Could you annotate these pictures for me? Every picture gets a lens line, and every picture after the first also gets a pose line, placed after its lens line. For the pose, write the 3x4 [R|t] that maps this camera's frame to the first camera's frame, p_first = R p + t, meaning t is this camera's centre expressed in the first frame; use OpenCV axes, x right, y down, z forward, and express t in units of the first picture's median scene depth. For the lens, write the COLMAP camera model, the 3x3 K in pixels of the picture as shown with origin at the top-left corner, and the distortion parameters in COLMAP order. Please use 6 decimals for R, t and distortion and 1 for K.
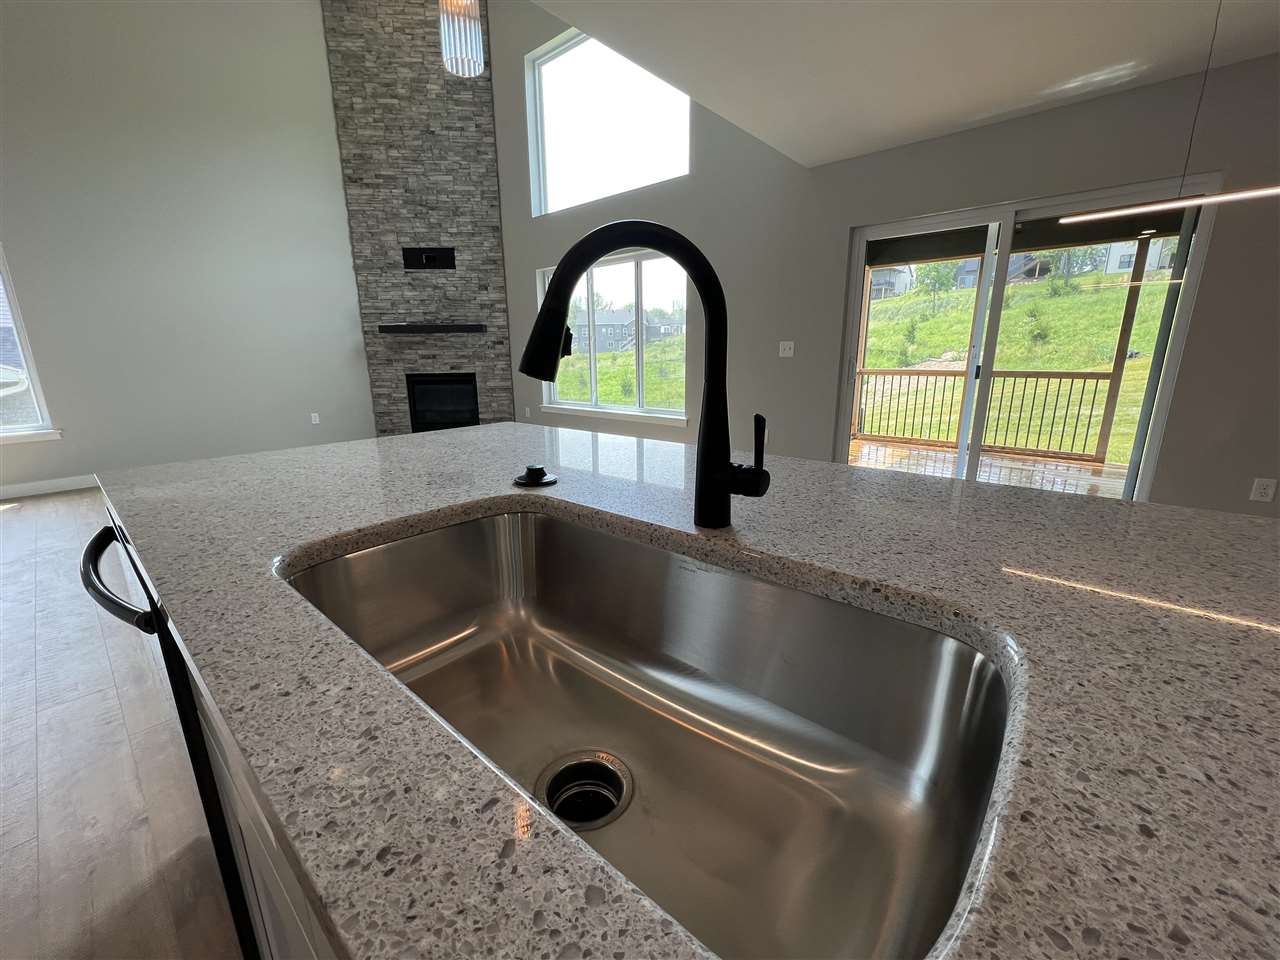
lens RADIAL K [[511.6, 0, 634.1], [0, 511.6, 477.6], [0, 0, 1]] dist [-0.003204, 0.000288]
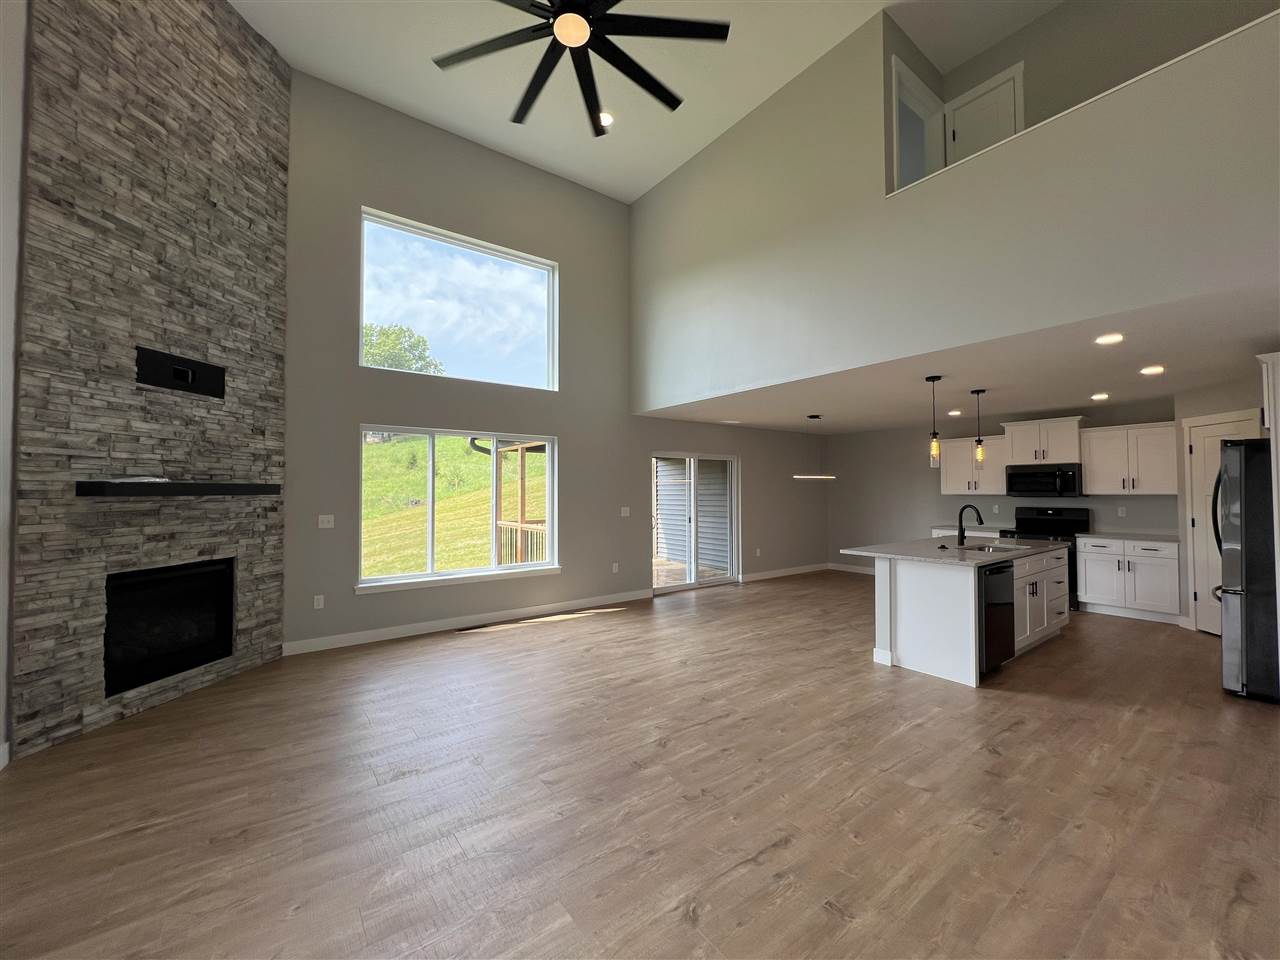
lens RADIAL K [[510.6, 0, 634.6], [0, 510.6, 478.2], [0, 0, 1]] dist [-0.002559, 0.000012]
pose [[0.215752, 0.034375, 0.975843, -0.869113], [0.232363, 0.968864, -0.085503, -0.140492], [-0.948398, 0.245197, 0.201047, 0.416196]]
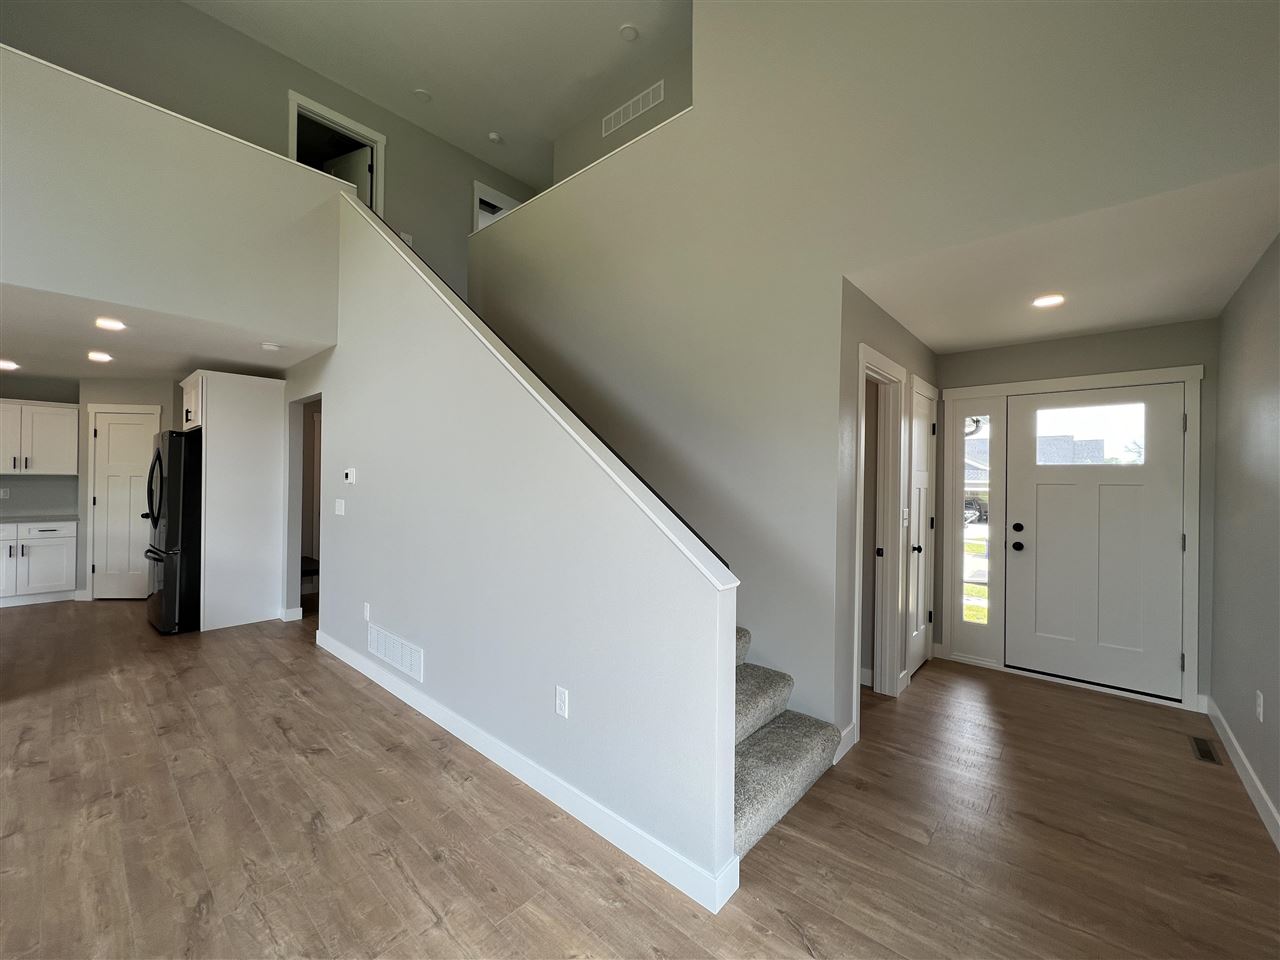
lens RADIAL K [[510.6, 0, 634.6], [0, 510.6, 478.2], [0, 0, 1]] dist [-0.002559, 0.000012]
pose [[-0.999944, -0.002822, 0.010170, -0.821871], [-0.000359, 0.972128, 0.234452, -0.180548], [-0.010548, 0.234435, -0.972075, 0.594742]]
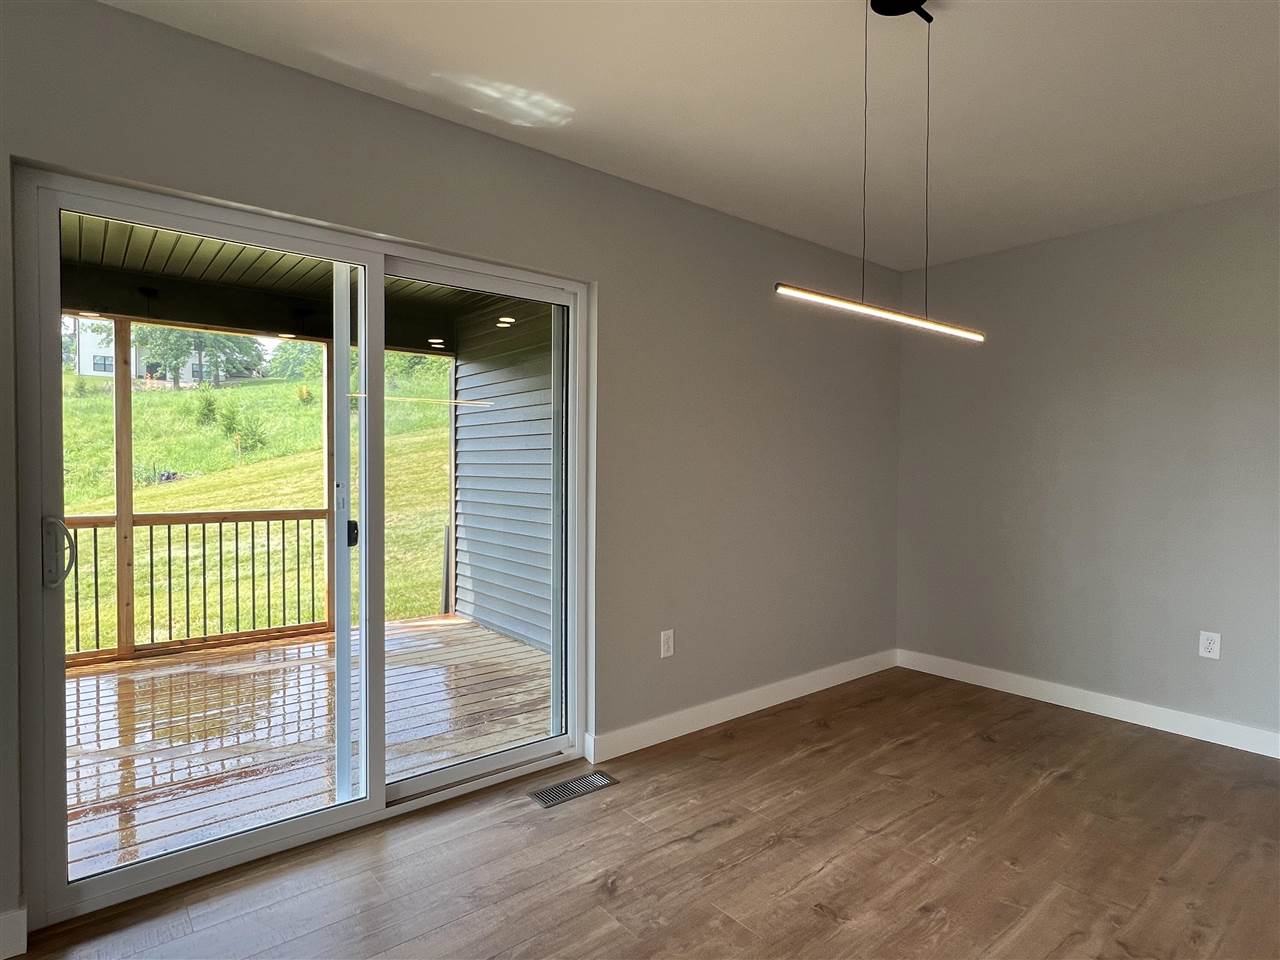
lens RADIAL K [[694.8, 0, 634.3], [0, 694.8, 480.6], [0, 0, 1]] dist [-0.002702, -0.000559]
pose [[0.166751, -0.007224, 0.985973, 0.013721], [0.226425, 0.973530, -0.031161, -0.096393], [-0.959649, 0.228446, 0.163973, 0.336004]]
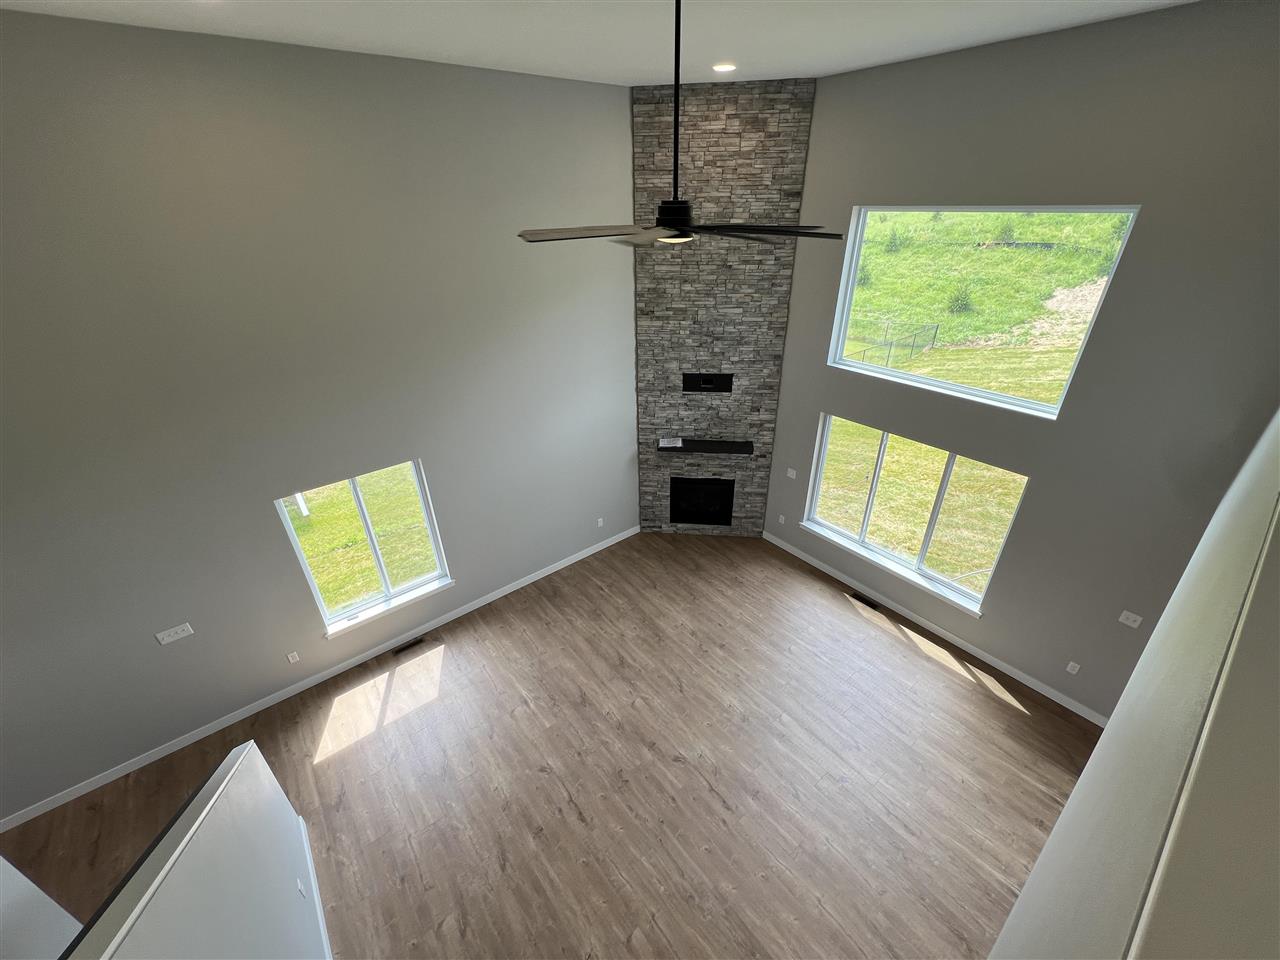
lens RADIAL K [[511.6, 0, 634.1], [0, 511.6, 477.6], [0, 0, 1]] dist [-0.003204, 0.000288]
pose [[0.983657, 0.077207, -0.162658, -0.366676], [-0.032067, 0.964075, 0.263687, -0.516181], [0.177173, -0.254162, 0.950795, -0.057600]]
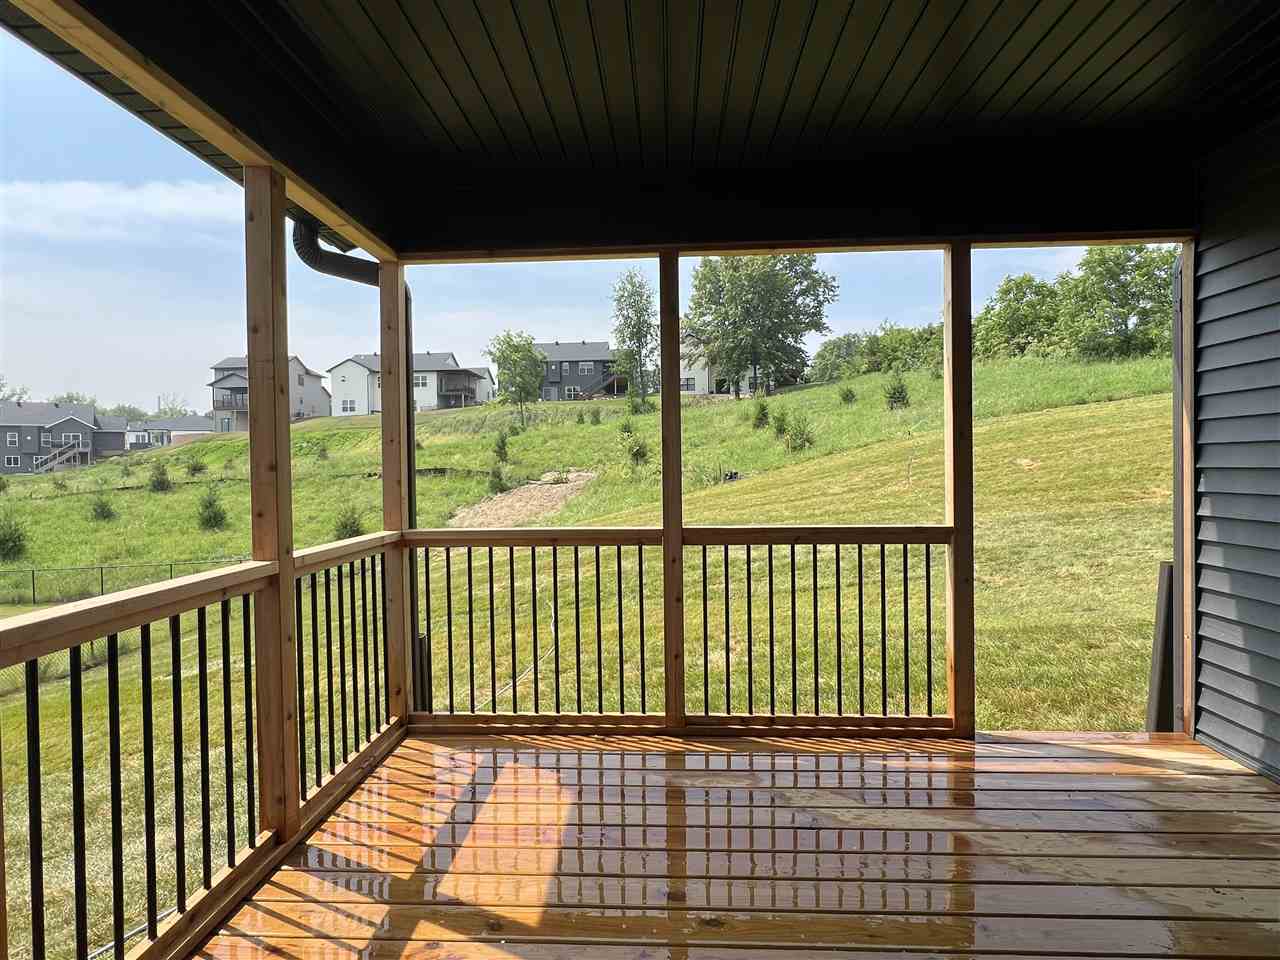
lens RADIAL K [[694.8, 0, 634.3], [0, 694.8, 480.6], [0, 0, 1]] dist [-0.002702, -0.000559]
pose [[0.782681, -0.010986, 0.622326, 0.301999], [0.152034, 0.972933, -0.174033, -0.154981], [-0.603570, 0.230827, 0.763166, 0.595442]]
